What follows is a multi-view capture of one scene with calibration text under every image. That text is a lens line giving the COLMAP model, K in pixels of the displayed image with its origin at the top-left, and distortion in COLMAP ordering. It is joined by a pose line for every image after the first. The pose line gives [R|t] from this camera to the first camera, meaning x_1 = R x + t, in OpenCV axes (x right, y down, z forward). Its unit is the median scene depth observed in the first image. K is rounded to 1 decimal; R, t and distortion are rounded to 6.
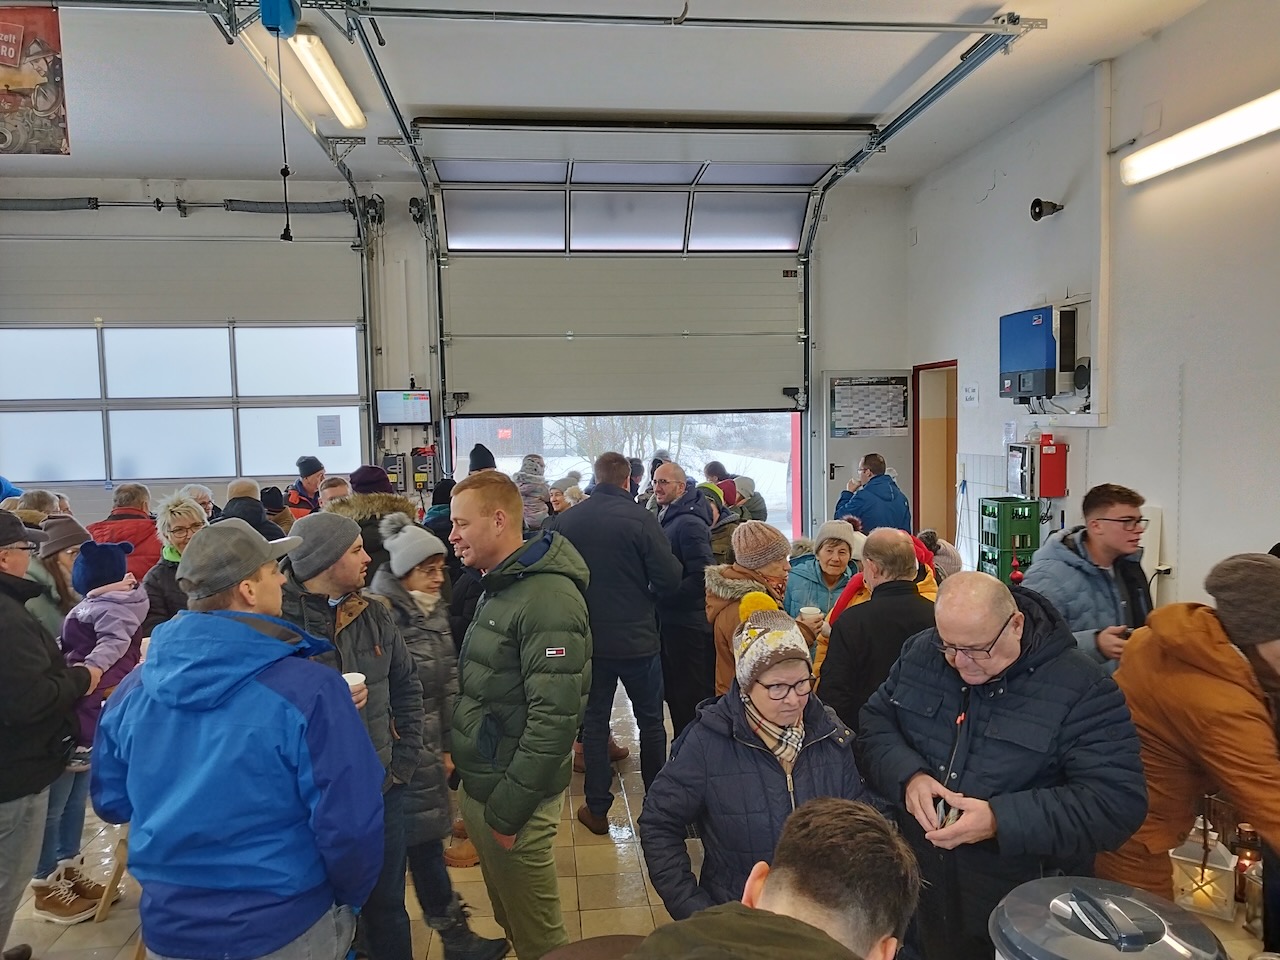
lens RADIAL K [[921.5, 0, 639.2], [0, 921.5, 481.4], [0, 0, 1]] dist [0.023982, -0.018077]
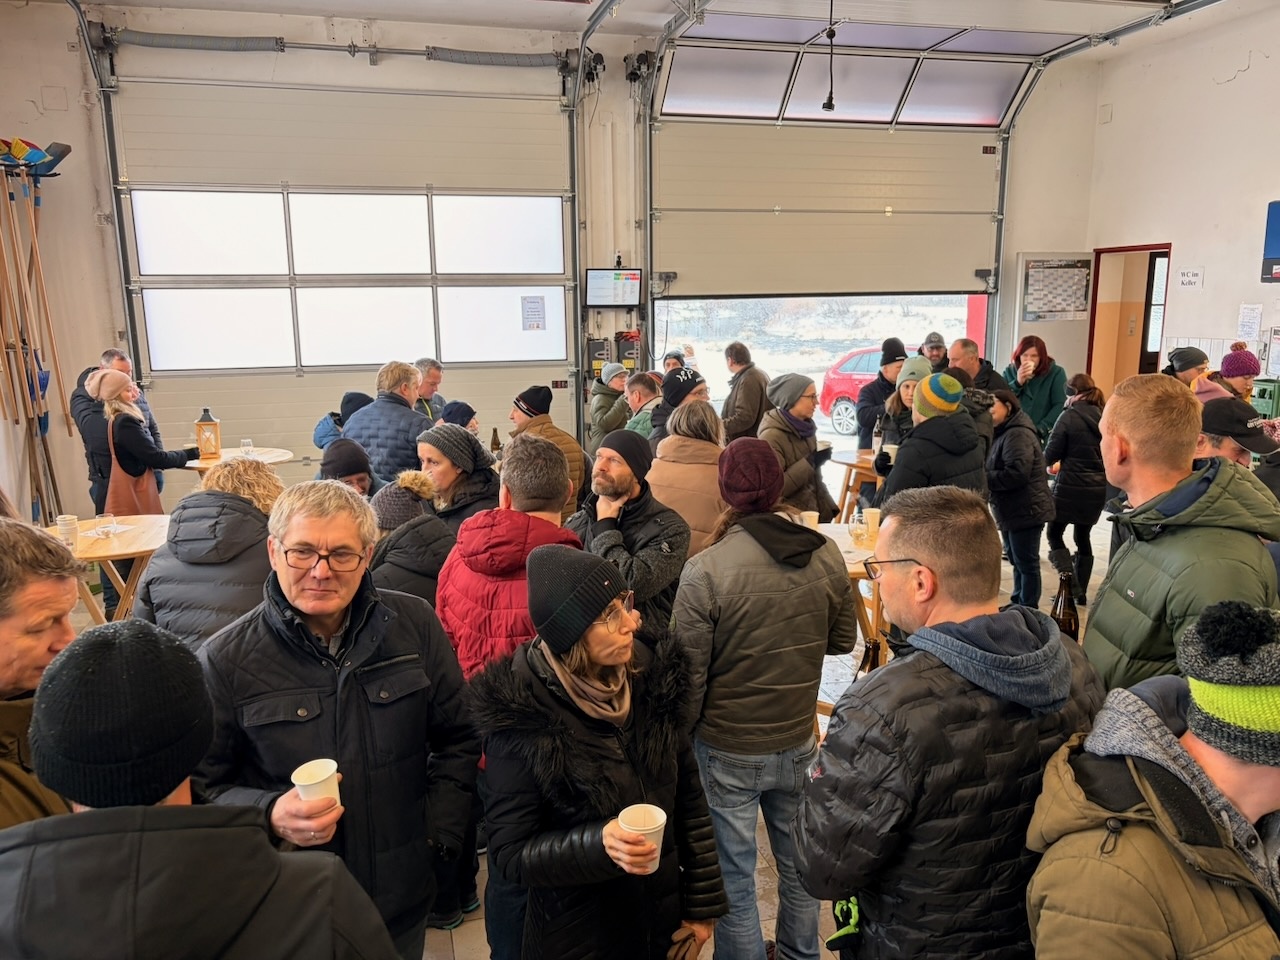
lens RADIAL K [[990.7, 0, 639.3], [0, 990.7, 487.6], [0, 0, 1]] dist [0.039428, -0.049472]
pose [[0.987865, -0.023001, 0.153600, -0.381644], [0.004971, 0.993149, 0.116751, 0.003018], [-0.155233, -0.114571, 0.981212, -0.011137]]
